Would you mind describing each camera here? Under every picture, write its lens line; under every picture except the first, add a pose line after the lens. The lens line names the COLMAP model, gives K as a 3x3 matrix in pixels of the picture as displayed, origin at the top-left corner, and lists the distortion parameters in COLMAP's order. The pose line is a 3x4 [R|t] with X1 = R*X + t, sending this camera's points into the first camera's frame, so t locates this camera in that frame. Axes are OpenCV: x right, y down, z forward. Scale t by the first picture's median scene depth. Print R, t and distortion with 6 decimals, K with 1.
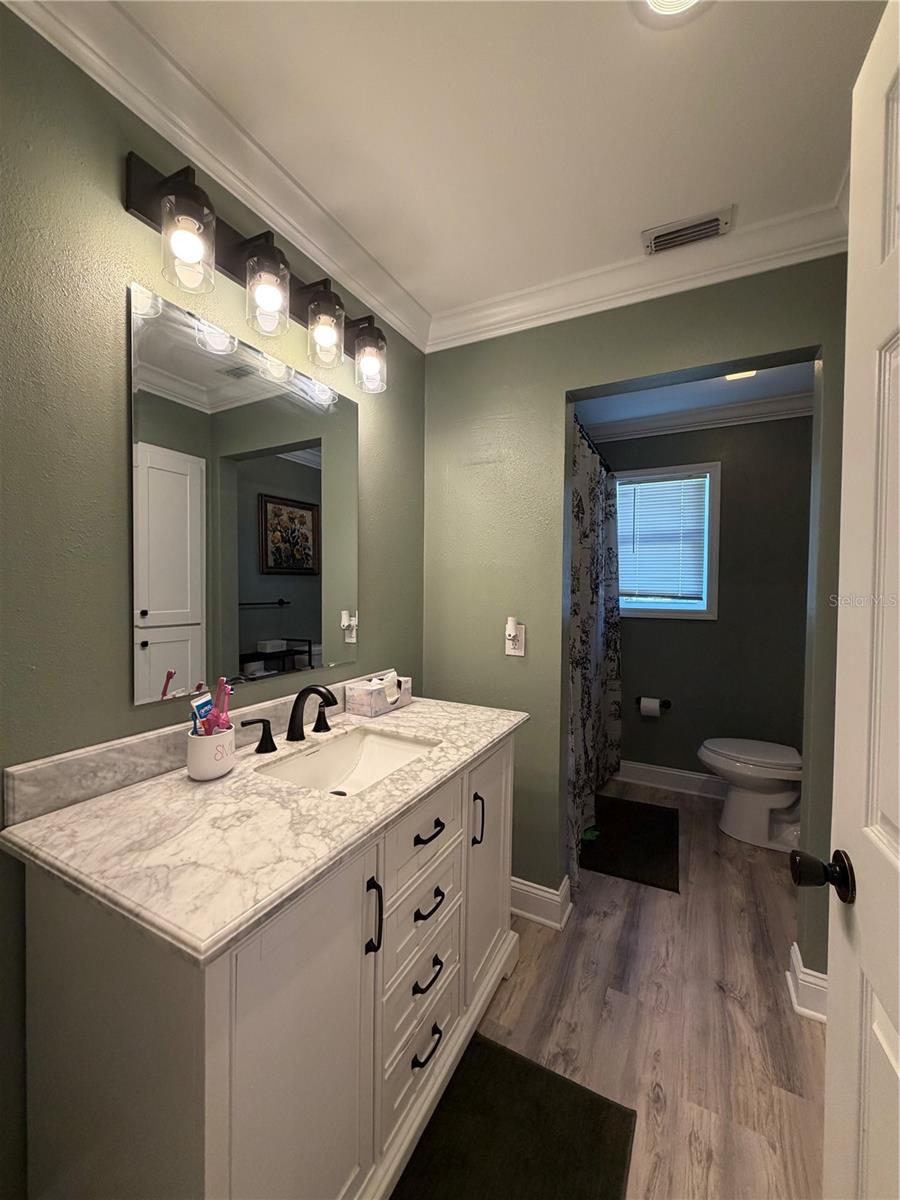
lens RADIAL K [[485.6, 0, 429.2], [0, 485.6, 596.7], [0, 0, 1]] dist [-0.026604, -0.000068]
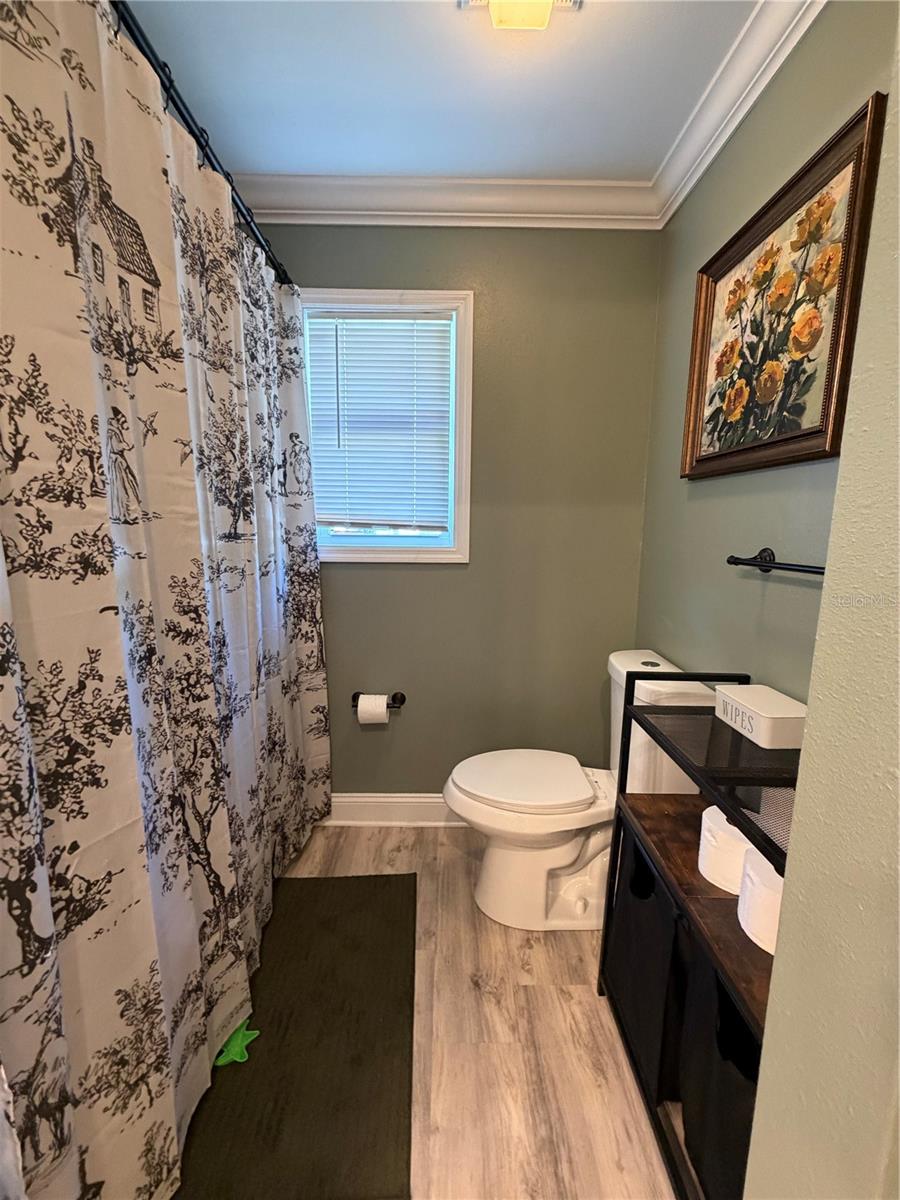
lens RADIAL K [[477.1, 0, 449.4], [0, 477.1, 598.4], [0, 0, 1]] dist [-0.000745, -0.000239]
pose [[0.870779, -0.074897, 0.485937, 0.257674], [0.007041, 0.990128, 0.139989, 0.006795], [-0.491624, -0.118478, 0.862710, 0.445298]]
